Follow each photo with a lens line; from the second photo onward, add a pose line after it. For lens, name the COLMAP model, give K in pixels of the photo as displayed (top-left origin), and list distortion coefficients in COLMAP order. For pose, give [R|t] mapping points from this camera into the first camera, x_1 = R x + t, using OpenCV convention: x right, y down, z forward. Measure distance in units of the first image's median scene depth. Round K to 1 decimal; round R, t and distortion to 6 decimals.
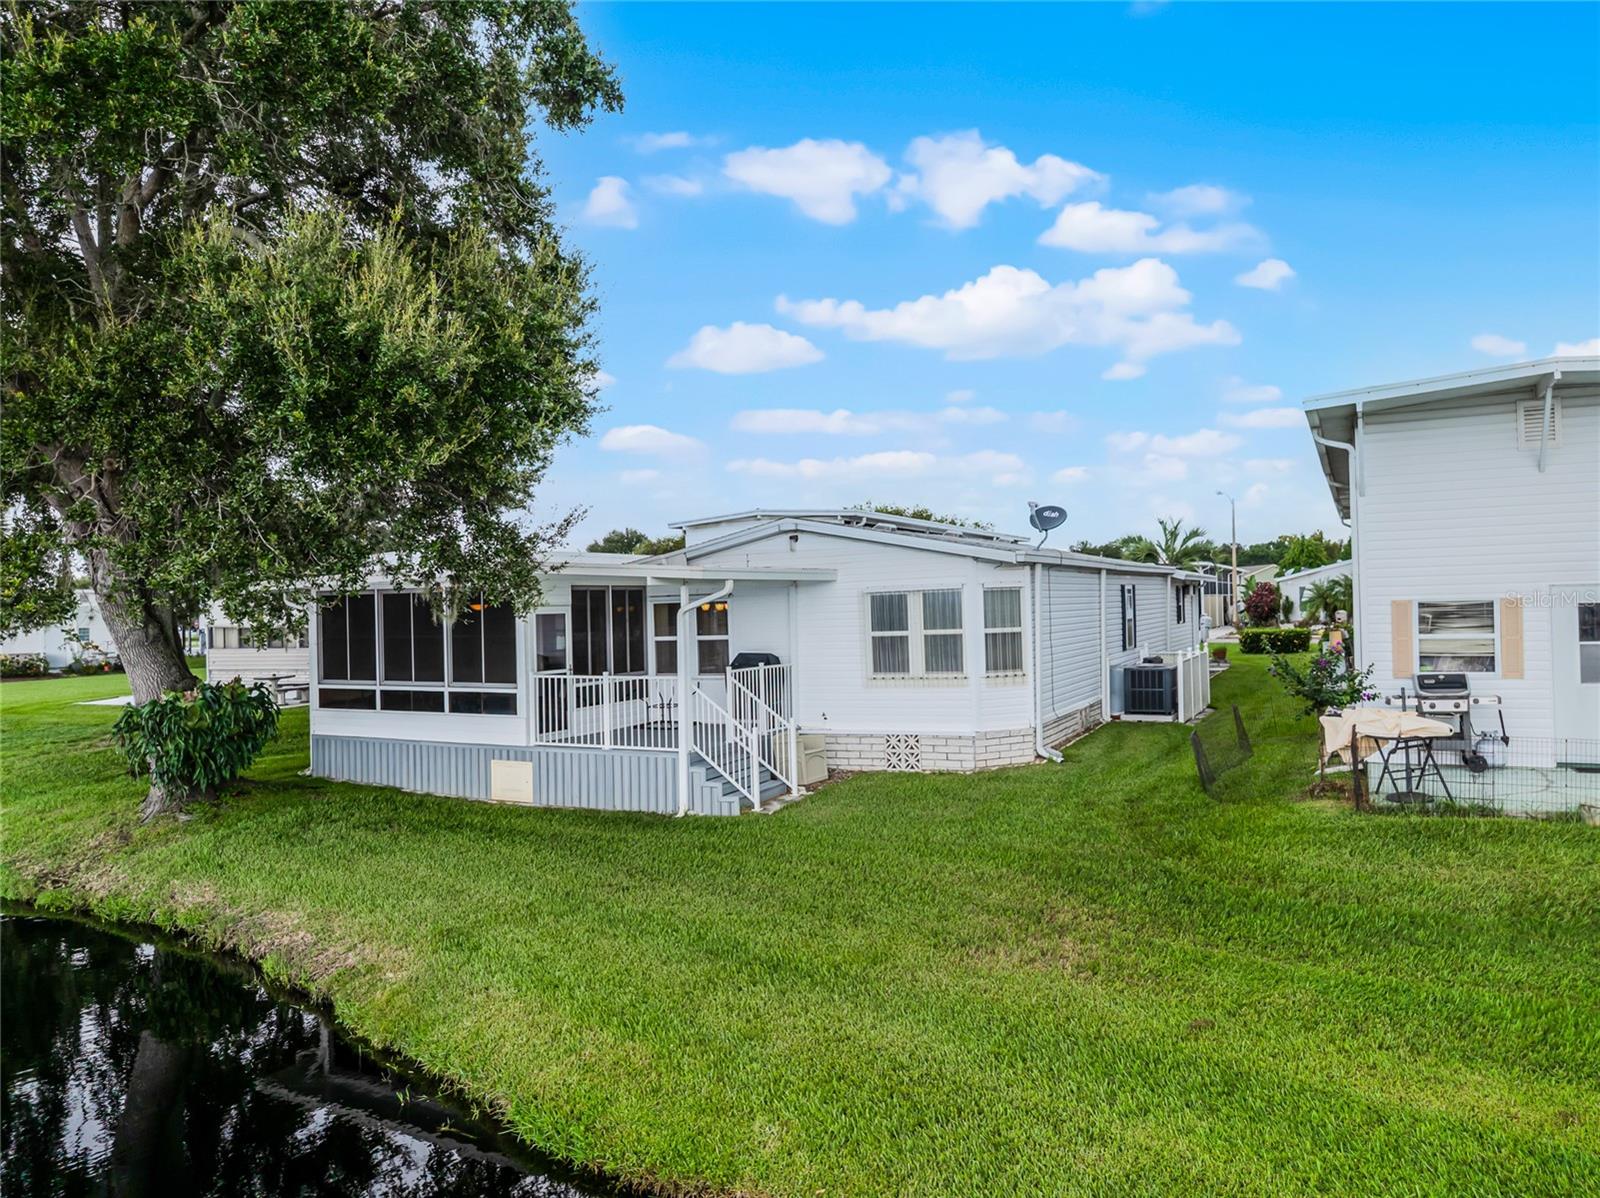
lens RADIAL K [[1107.9, 0, 802.1], [0, 1107.9, 647.4], [0, 0, 1]] dist [-0.183627, -0.000327]
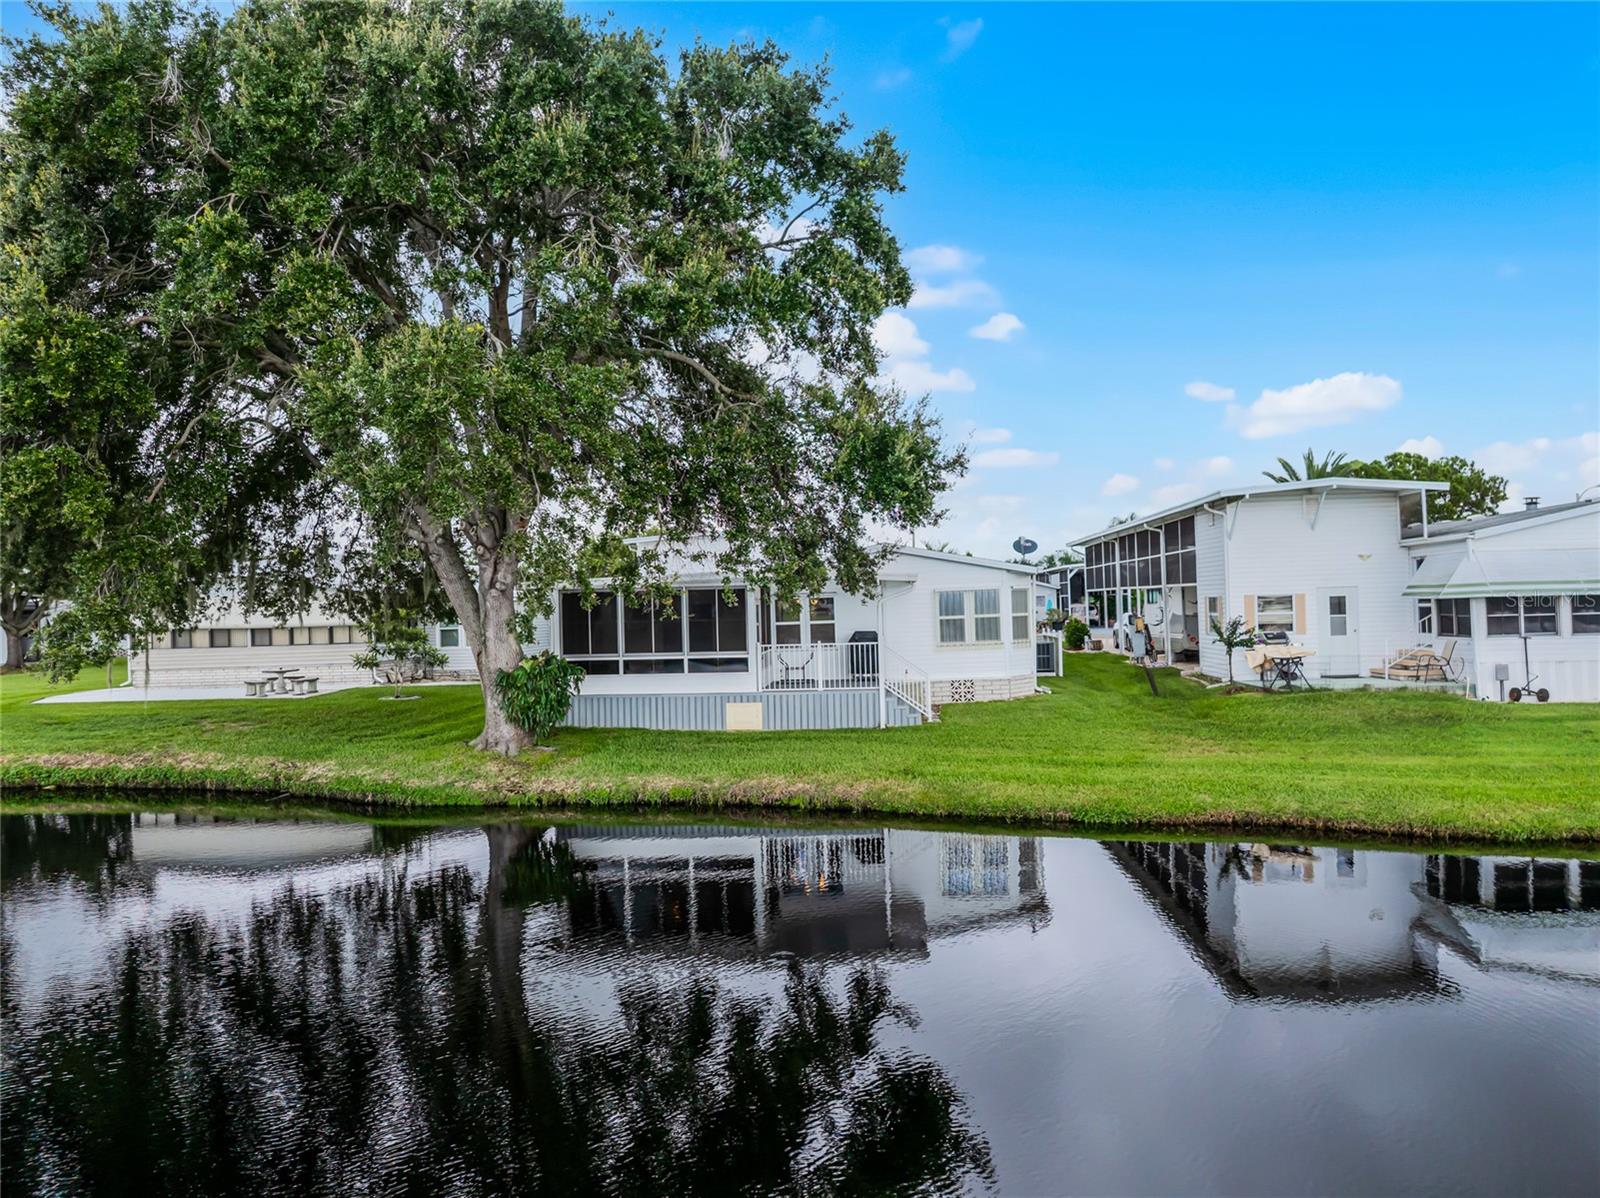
lens RADIAL K [[1126.1, 0, 800.0], [0, 1126.1, 599.0], [0, 0, 1]] dist [-0.035306, -0.001435]
pose [[0.944686, -0.001082, 0.327976, -0.678203], [0.015500, 0.999024, -0.041351, 0.025651], [-0.327611, 0.044148, 0.943781, -0.476729]]
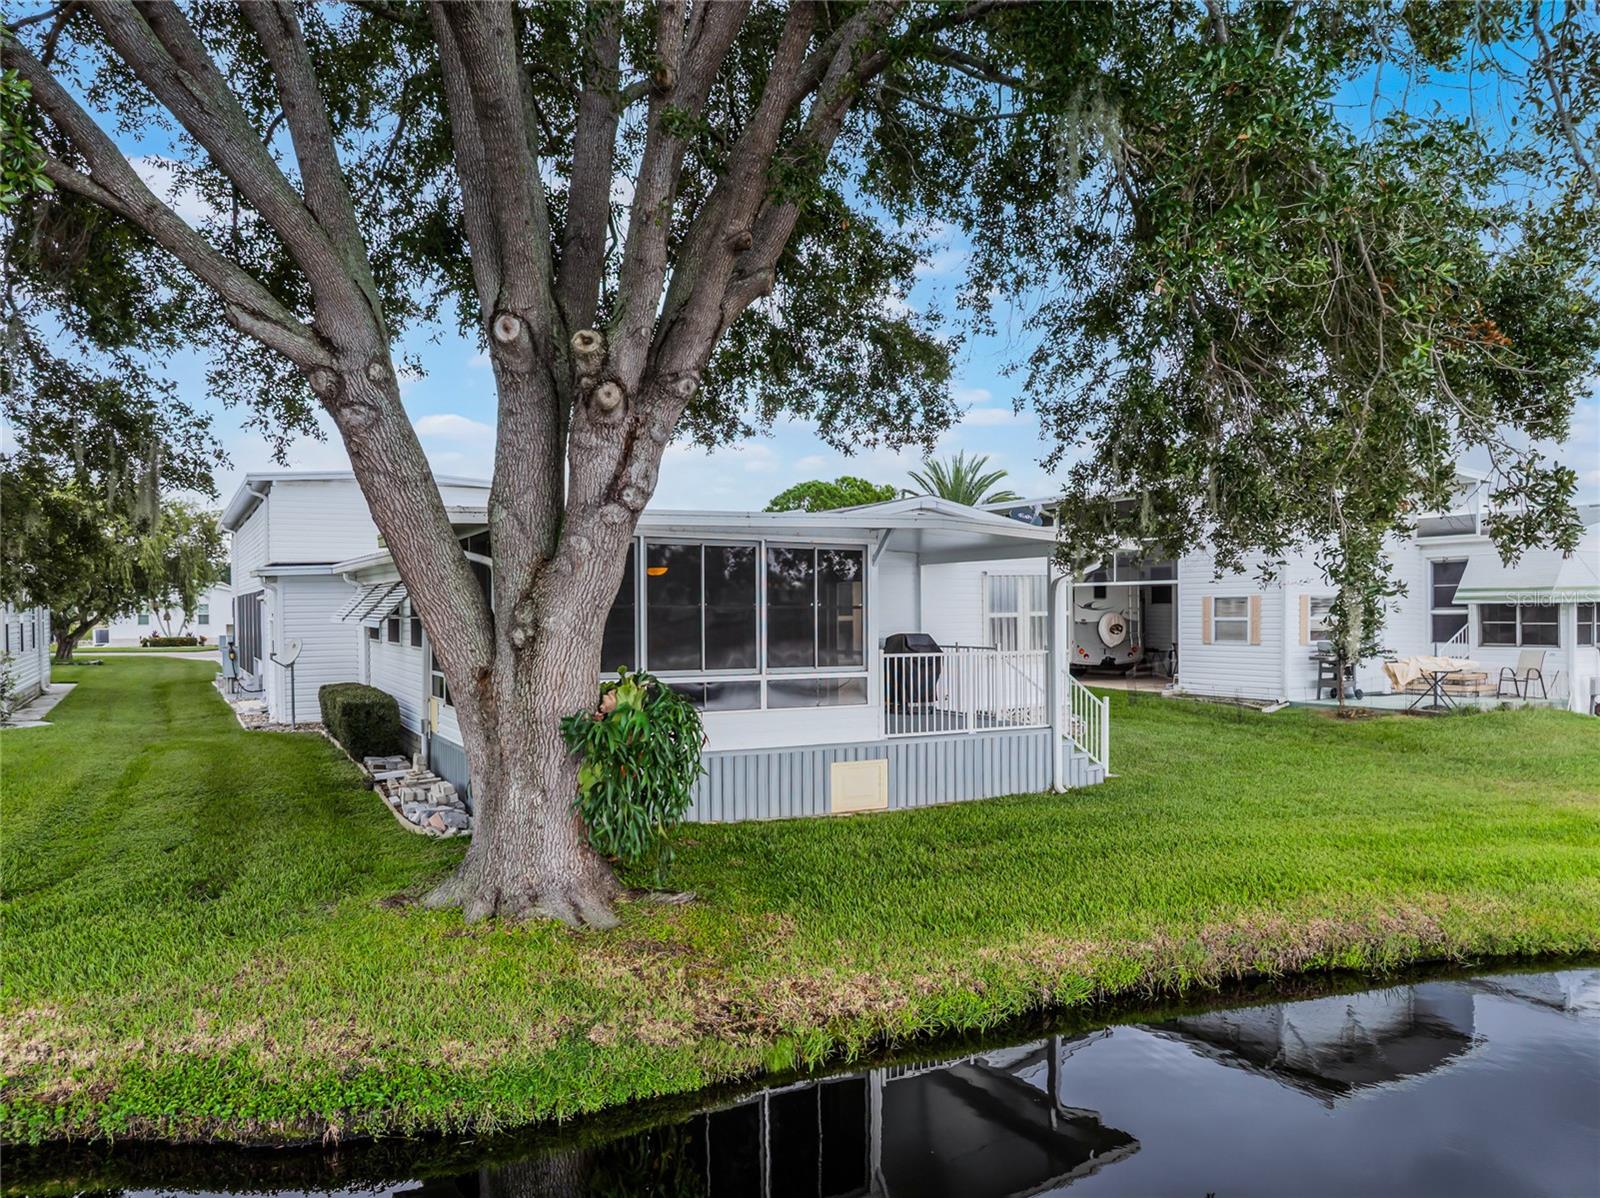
lens RADIAL K [[1126.1, 0, 800.0], [0, 1126.1, 599.0], [0, 0, 1]] dist [-0.035306, -0.001435]
pose [[0.607631, 0.029008, 0.793689, -0.932608], [0.015383, 0.998715, -0.048279, 0.022073], [-0.794070, 0.041545, 0.606405, 0.502243]]
